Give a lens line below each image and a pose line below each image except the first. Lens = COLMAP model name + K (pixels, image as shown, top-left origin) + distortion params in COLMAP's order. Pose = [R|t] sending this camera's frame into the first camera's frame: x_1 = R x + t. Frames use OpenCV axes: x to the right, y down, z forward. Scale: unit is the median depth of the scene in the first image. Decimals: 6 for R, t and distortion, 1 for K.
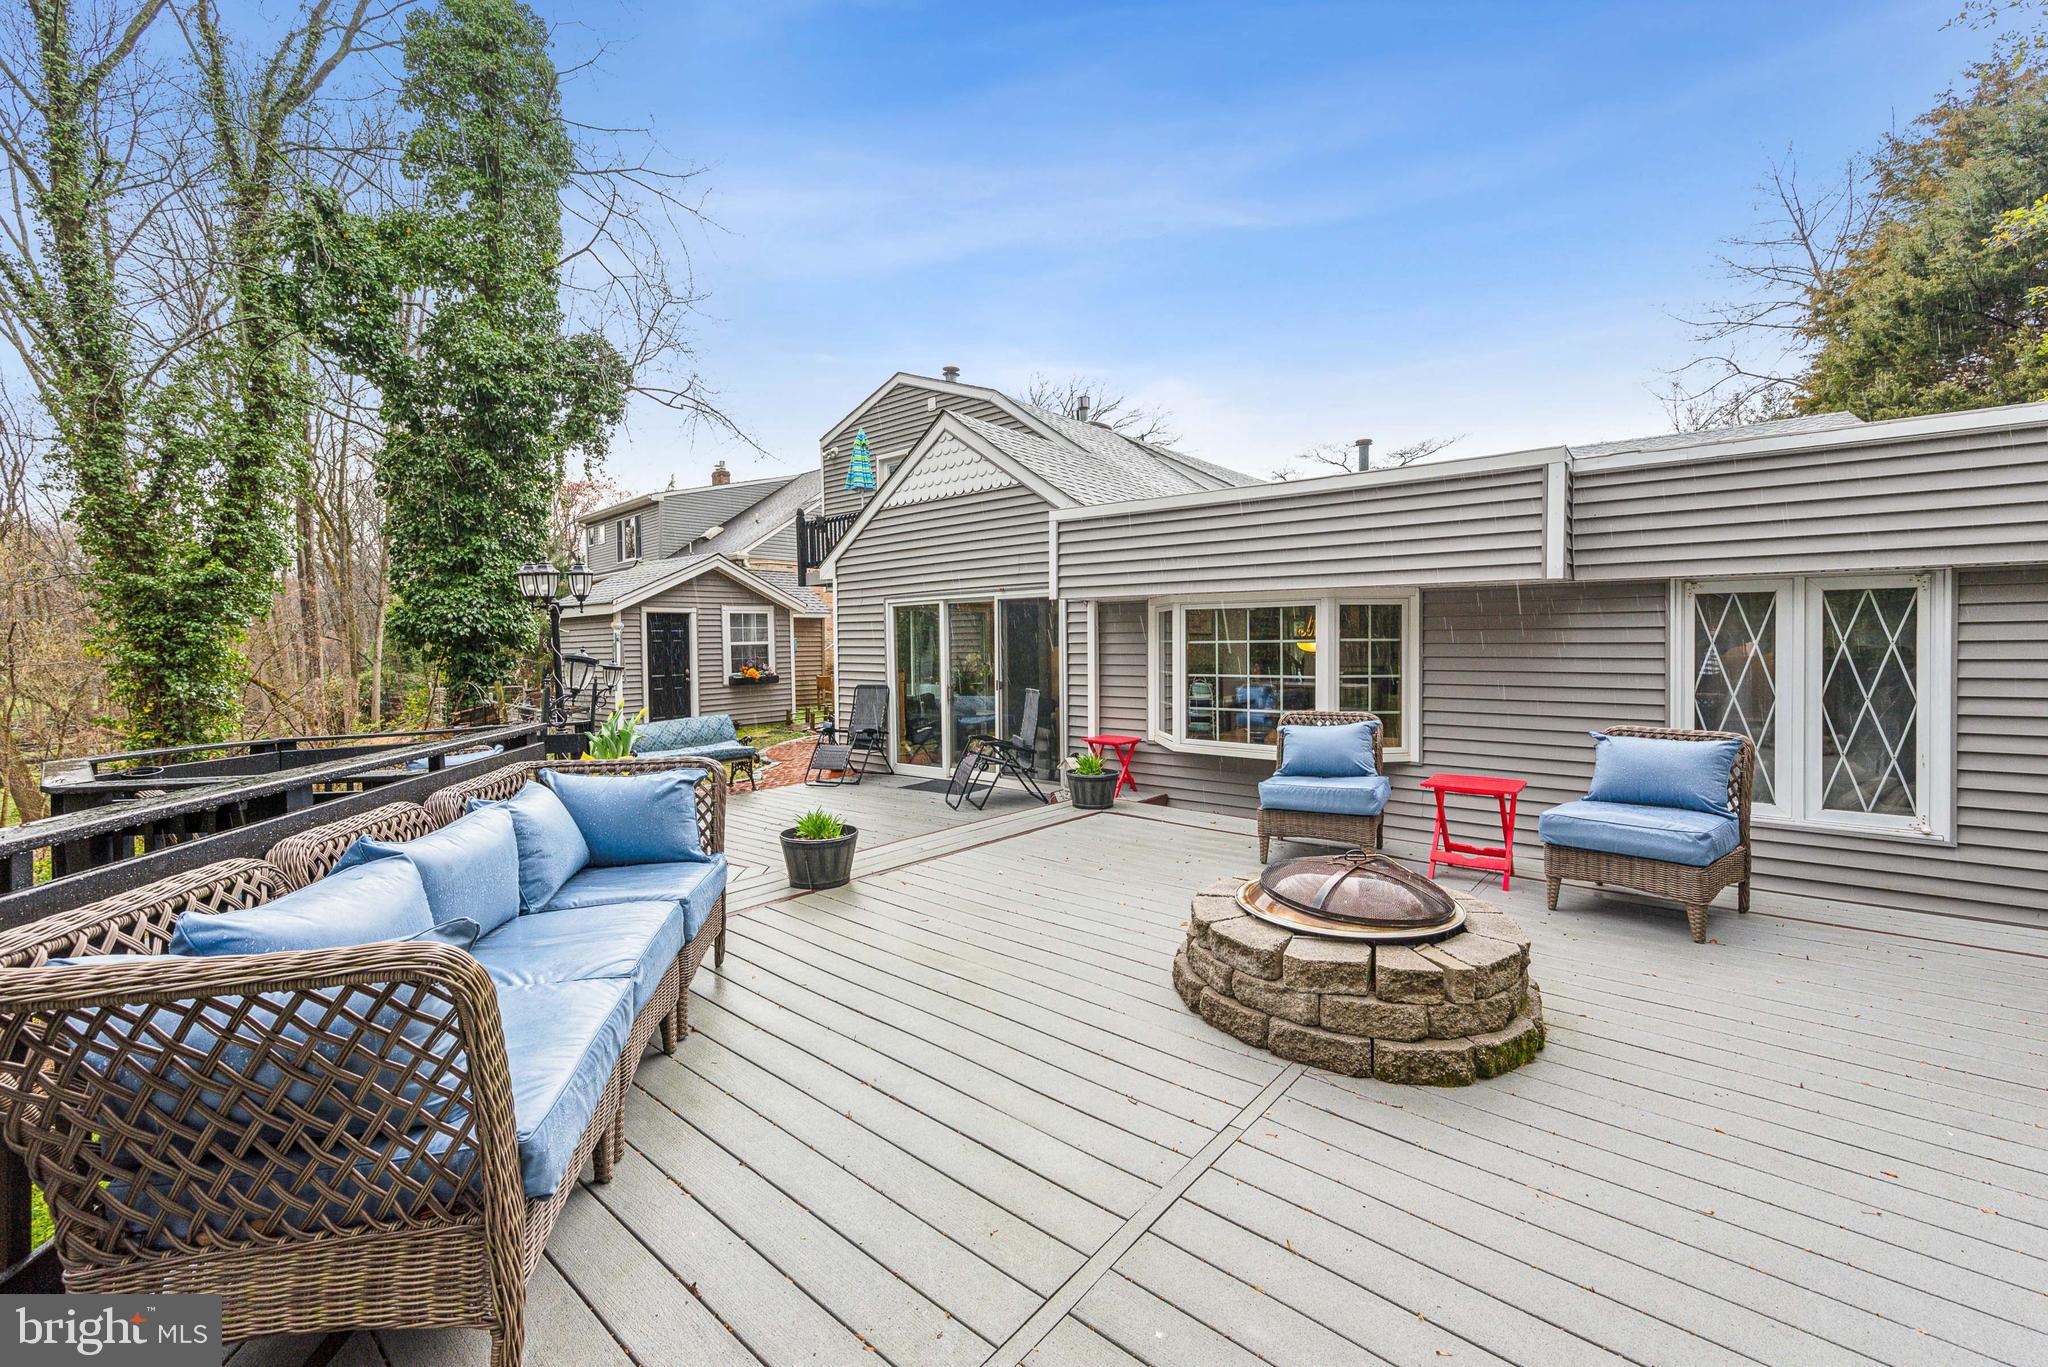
lens RADIAL K [[808.2, 0, 1024.0], [0, 808.2, 649.2], [0, 0, 1]] dist [0.000846, 0.000102]
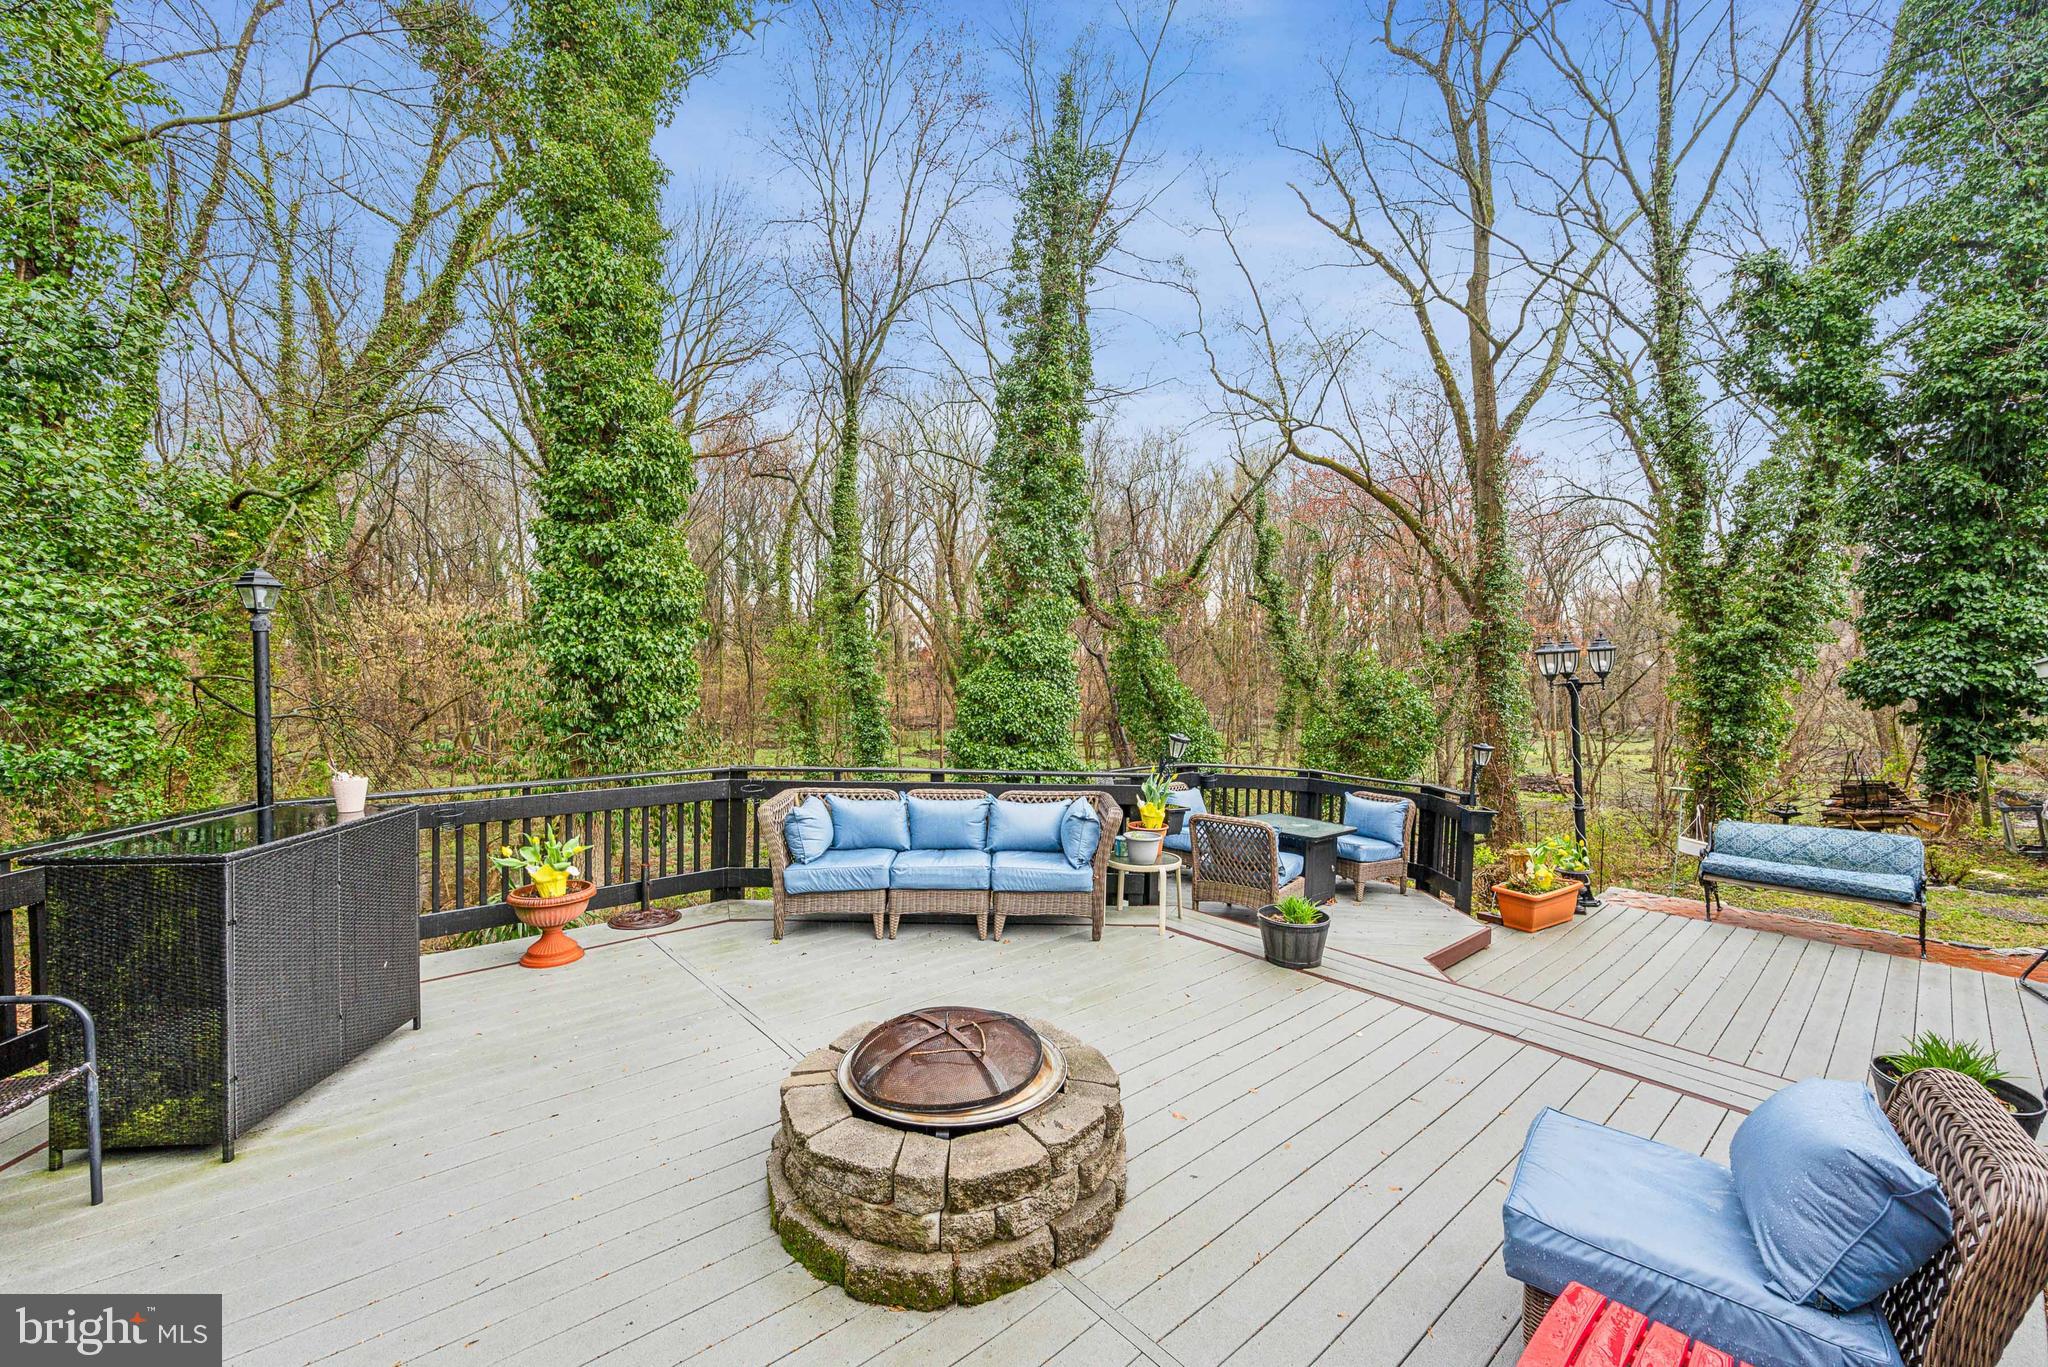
lens RADIAL K [[794.1, 0, 1024.0], [0, 794.1, 683.5], [0, 0, 1]] dist [-0.000454, -0.000073]
pose [[-0.168951, 0.026250, -0.985275, 0.238088], [-0.024361, 0.999229, 0.030799, -0.029967], [0.985323, 0.029206, -0.168182, 0.212569]]
